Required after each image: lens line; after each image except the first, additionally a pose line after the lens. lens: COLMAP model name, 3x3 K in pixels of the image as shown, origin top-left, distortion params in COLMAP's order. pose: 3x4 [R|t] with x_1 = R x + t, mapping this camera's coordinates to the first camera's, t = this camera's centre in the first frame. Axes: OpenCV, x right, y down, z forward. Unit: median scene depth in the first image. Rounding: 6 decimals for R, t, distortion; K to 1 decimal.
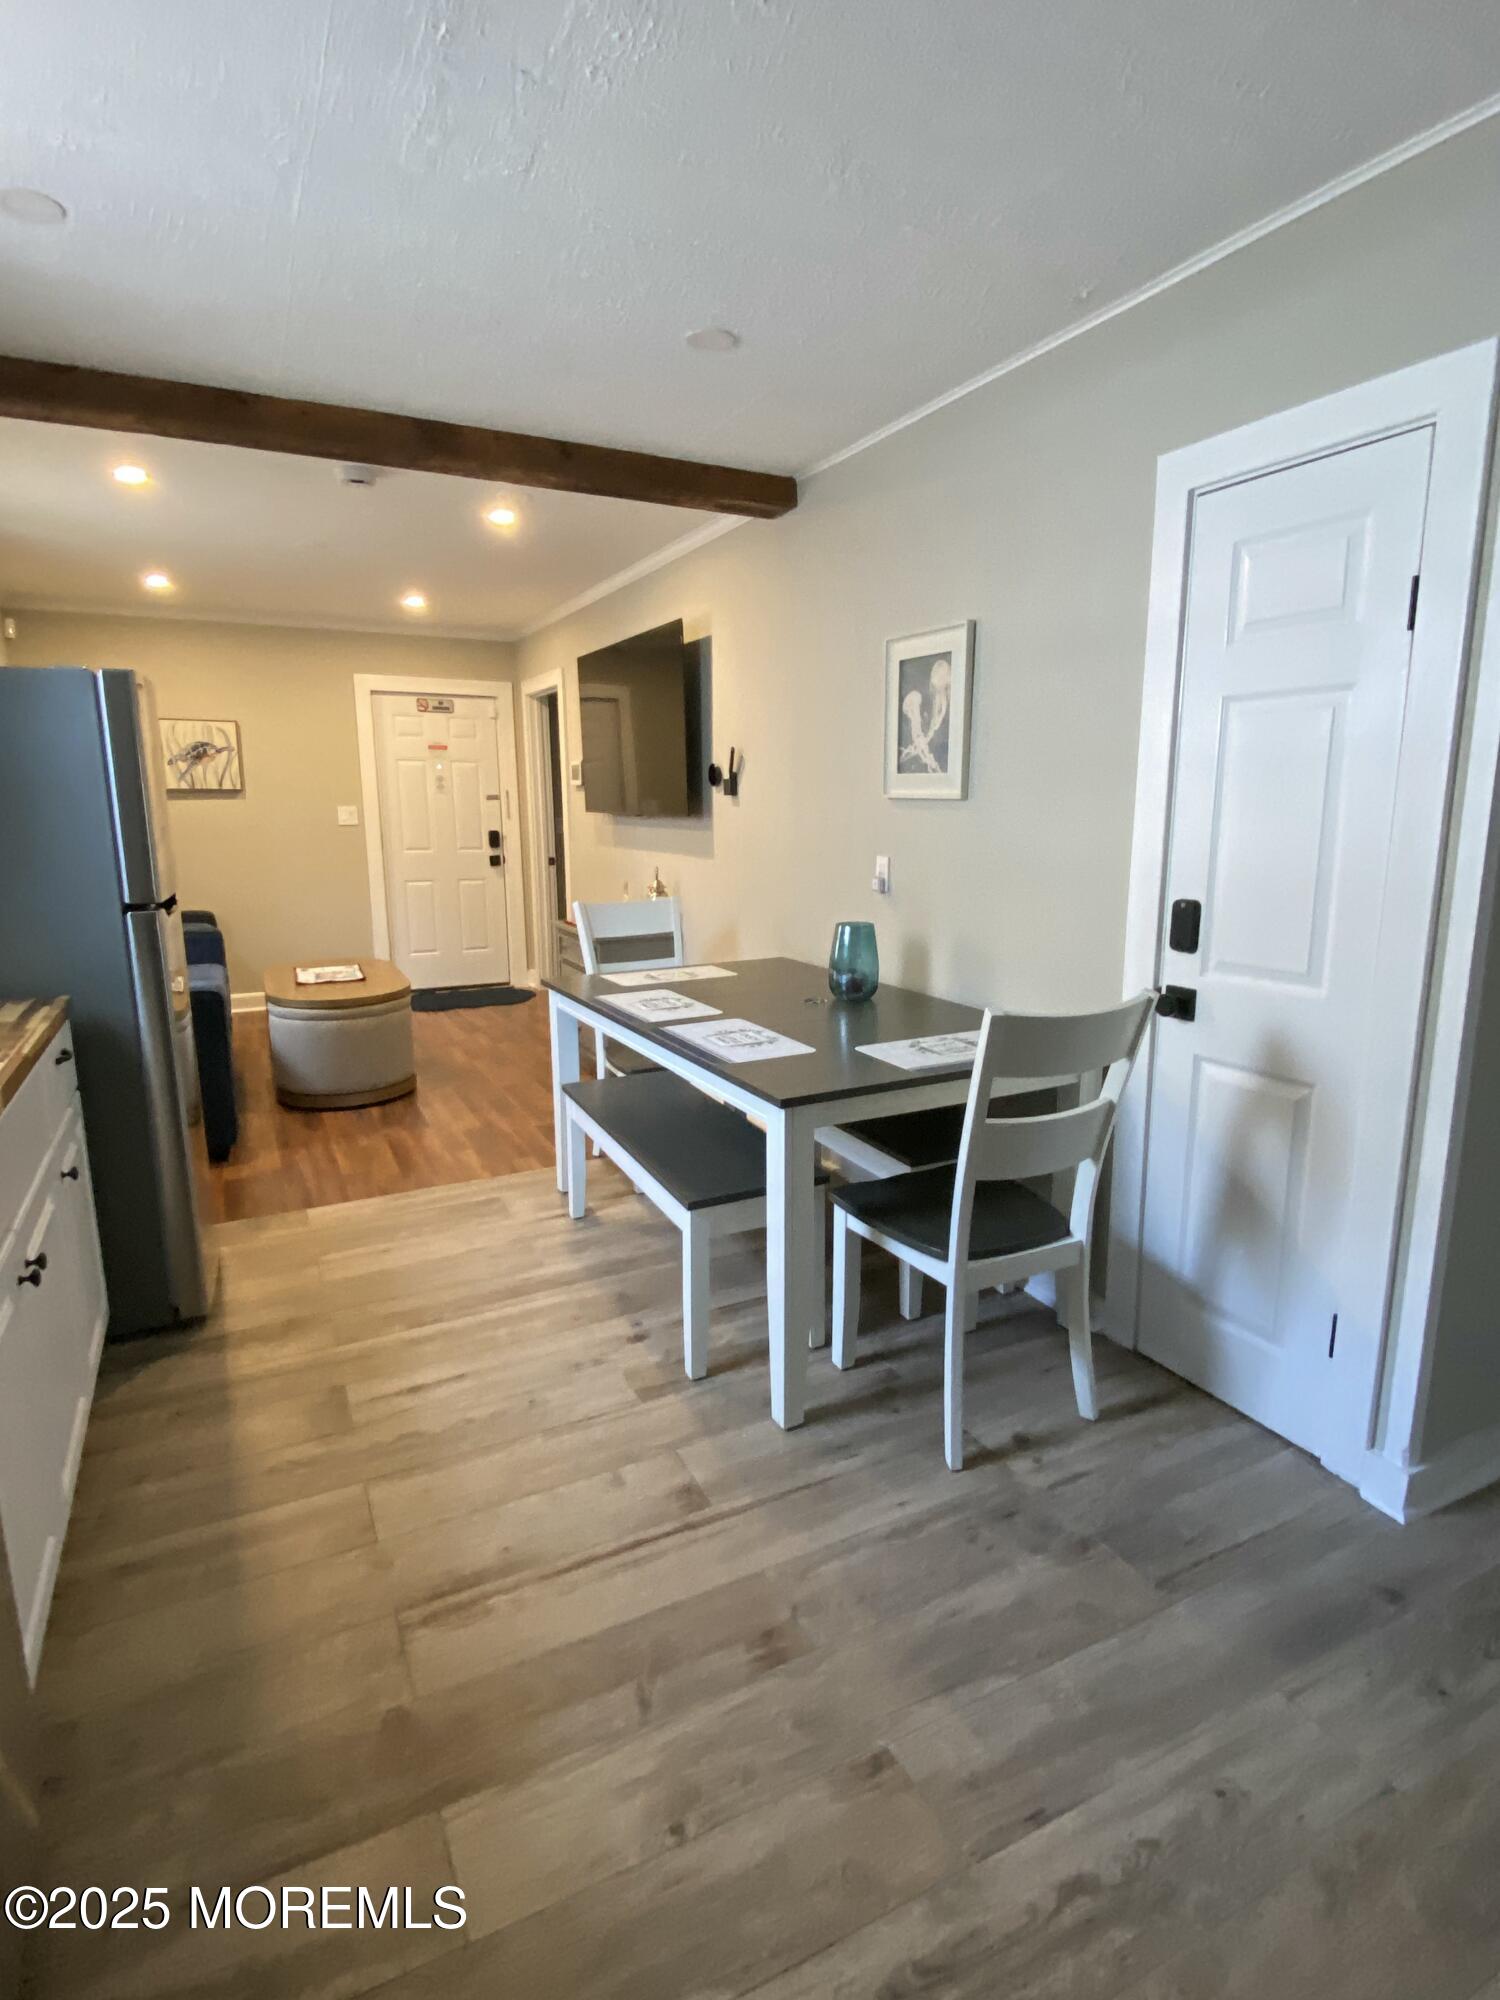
lens RADIAL K [[1034.3, 0, 761.7], [0, 1034.3, 1001.1], [0, 0, 1]] dist [0.046470, -0.043051]
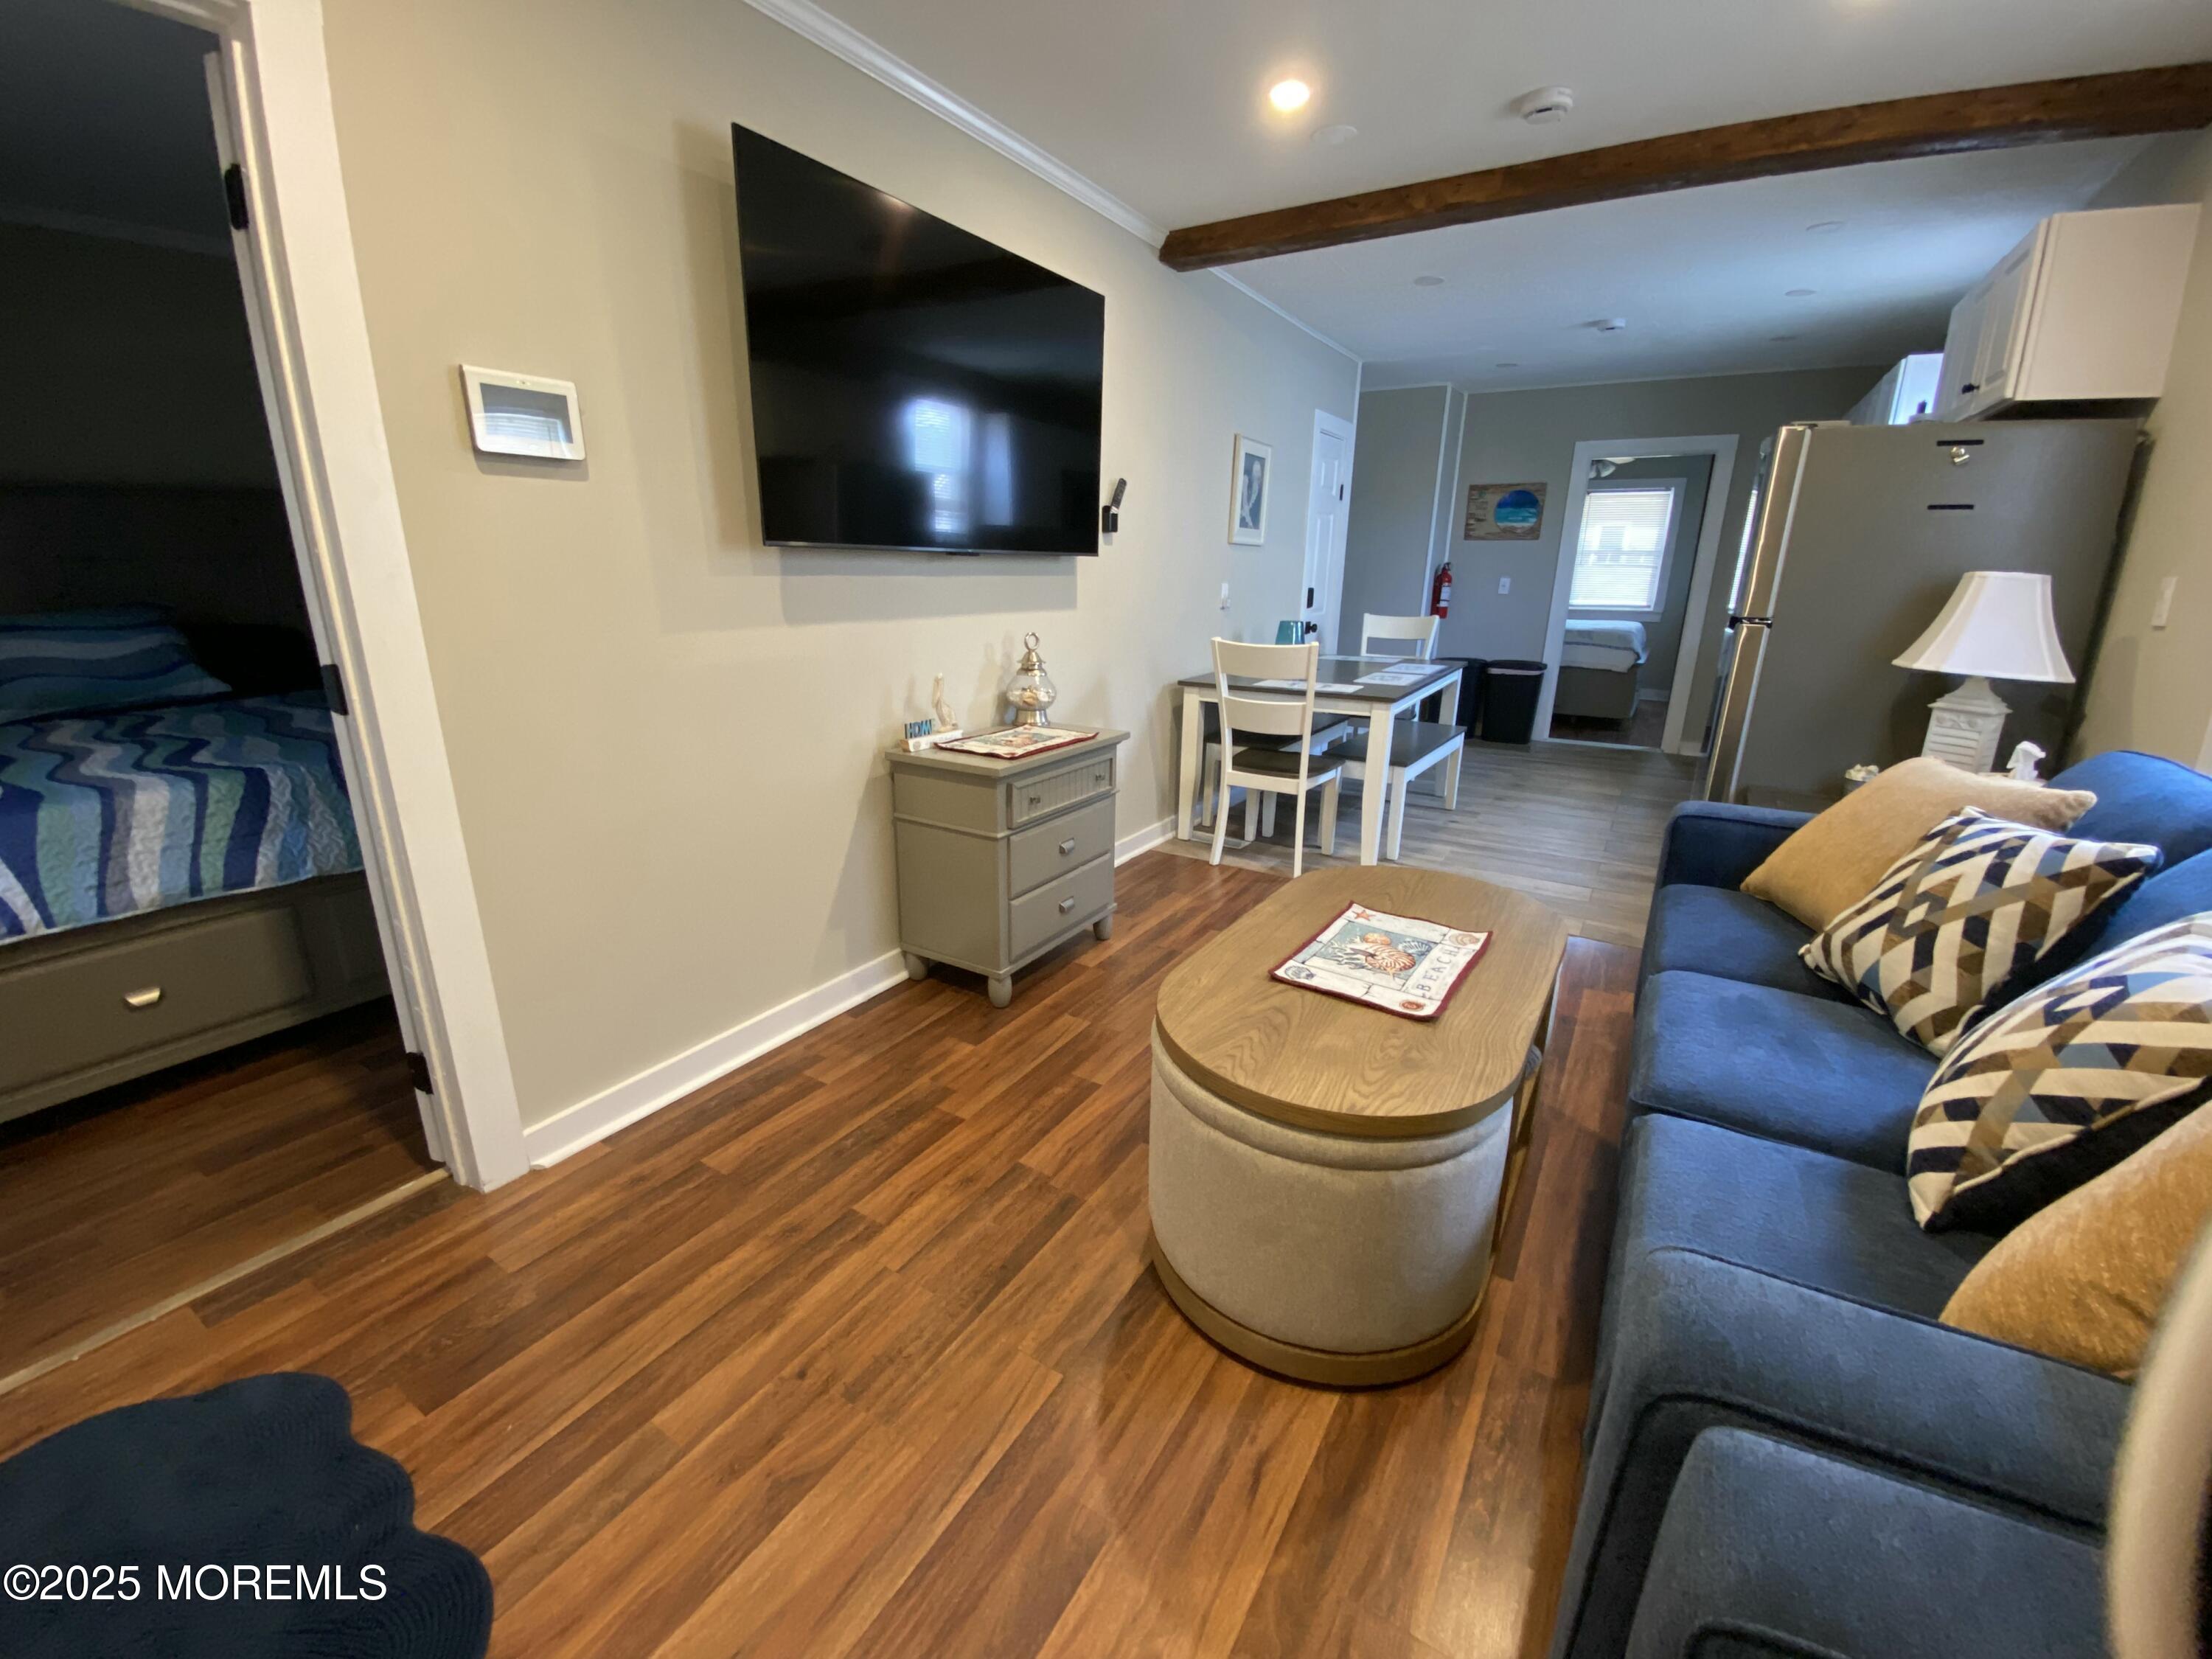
lens RADIAL K [[892.6, 0, 1096.3], [0, 892.6, 828.7], [0, 0, 1]] dist [0.012039, -0.016183]
pose [[-0.507912, -0.246838, 0.825285, -0.722582], [0.159511, 0.914545, 0.371705, -0.249016], [-0.846511, 0.320436, -0.425135, 1.402461]]
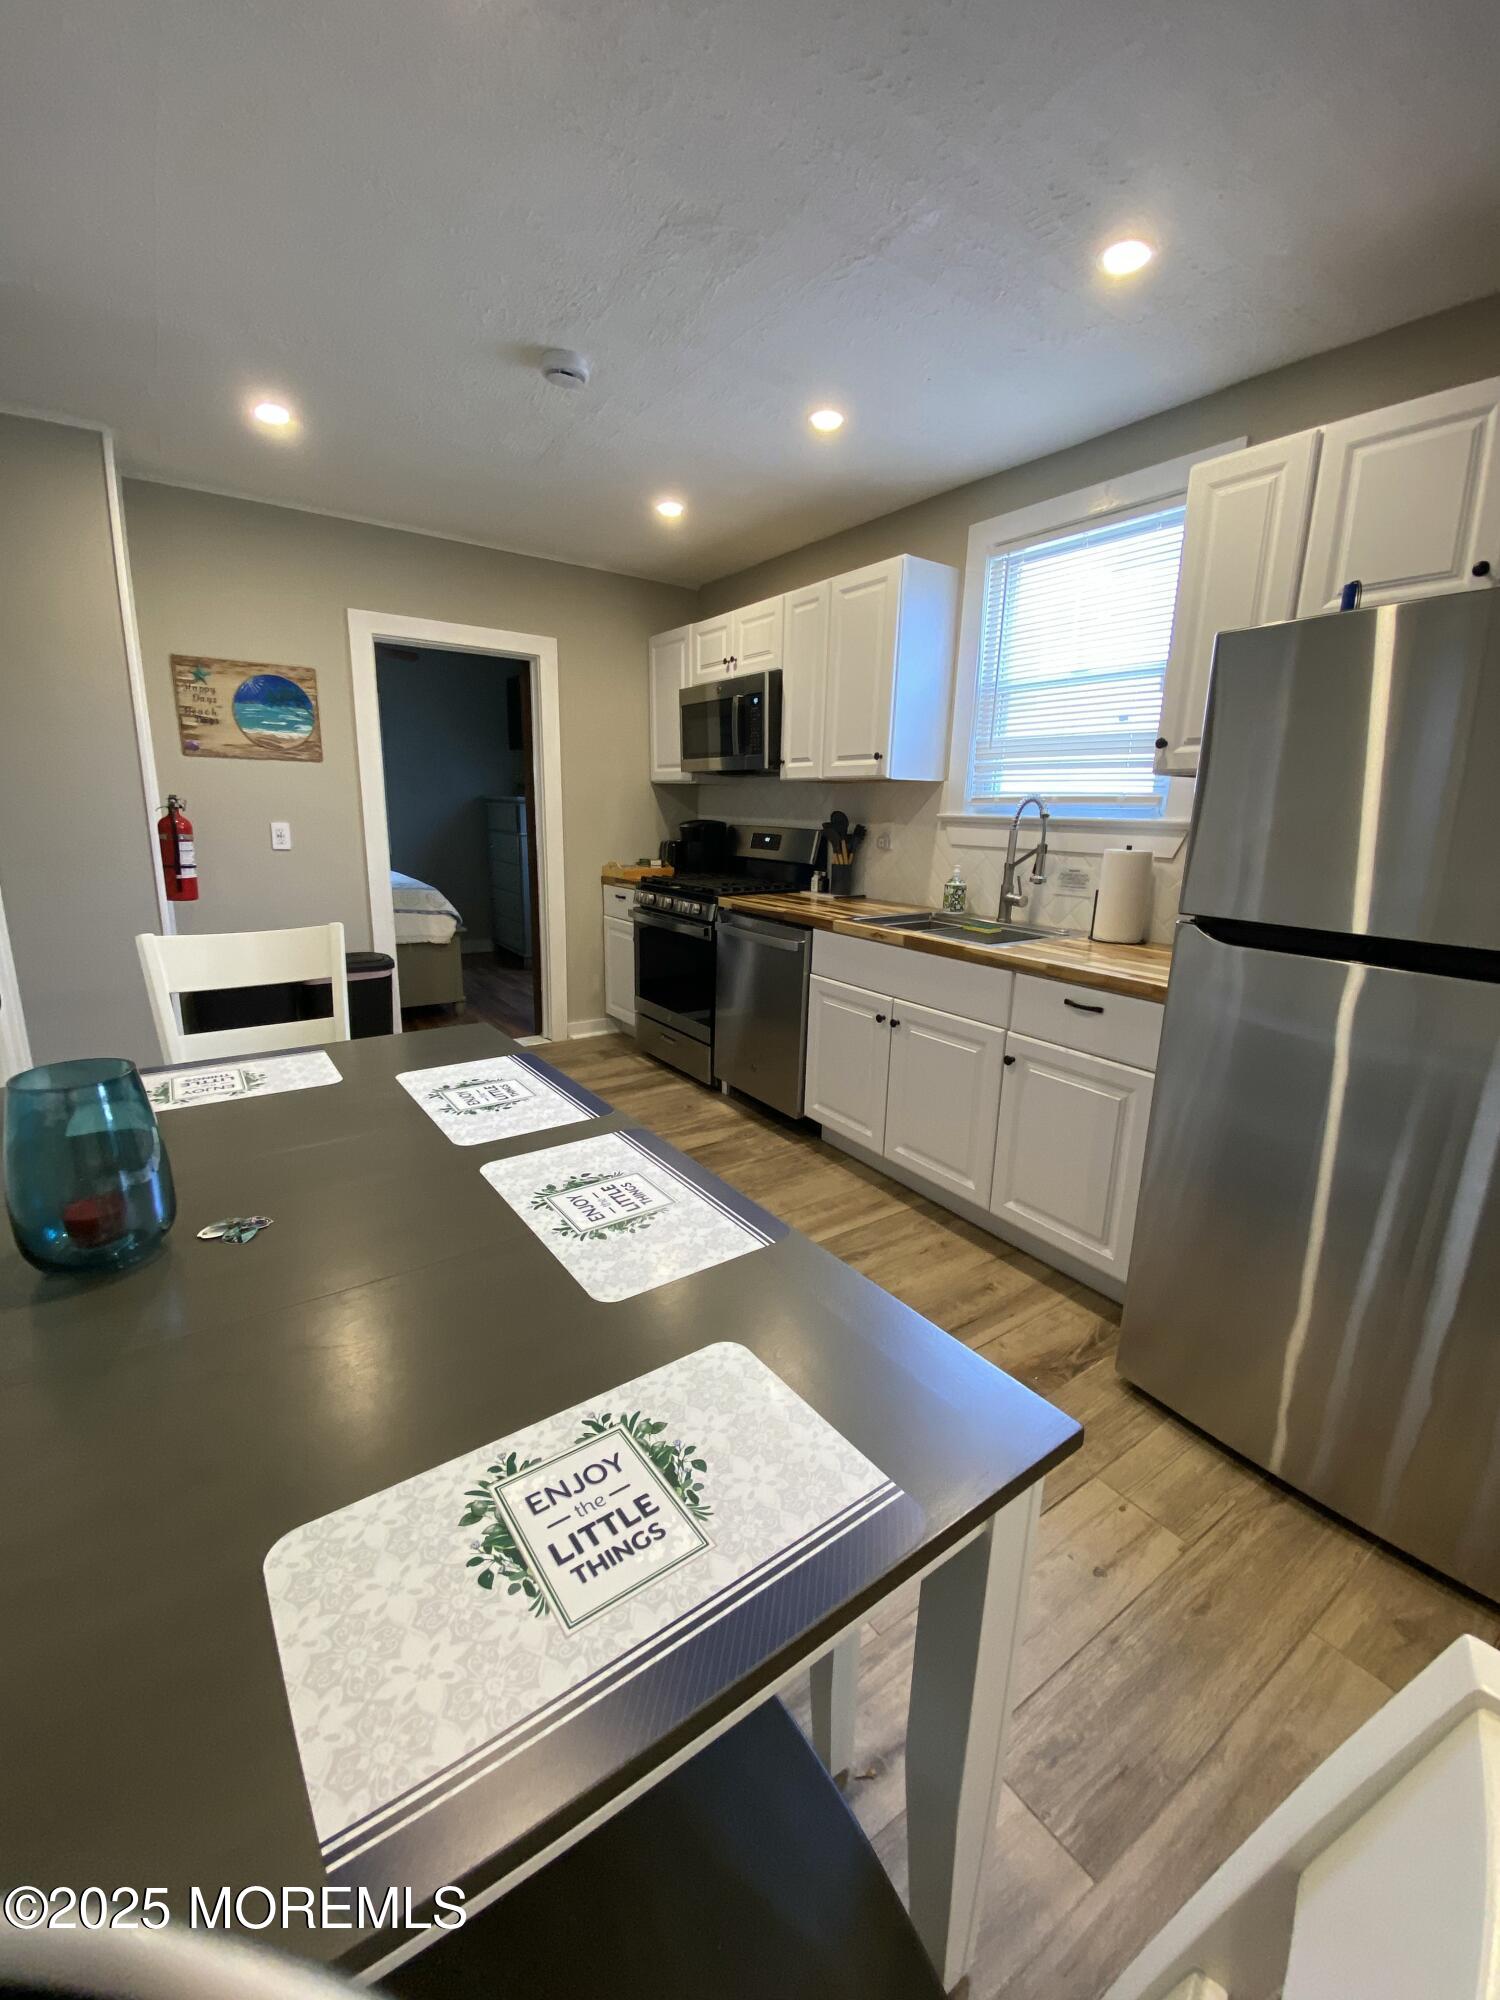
lens RADIAL K [[804.8, 0, 755.3], [0, 804.8, 991.8], [0, 0, 1]] dist [0.032753, -0.026504]
pose [[-0.990799, 0.010040, -0.134968, -0.081585], [-0.046400, 0.911608, 0.408434, -0.164448], [0.127139, 0.410939, -0.902754, 0.903941]]
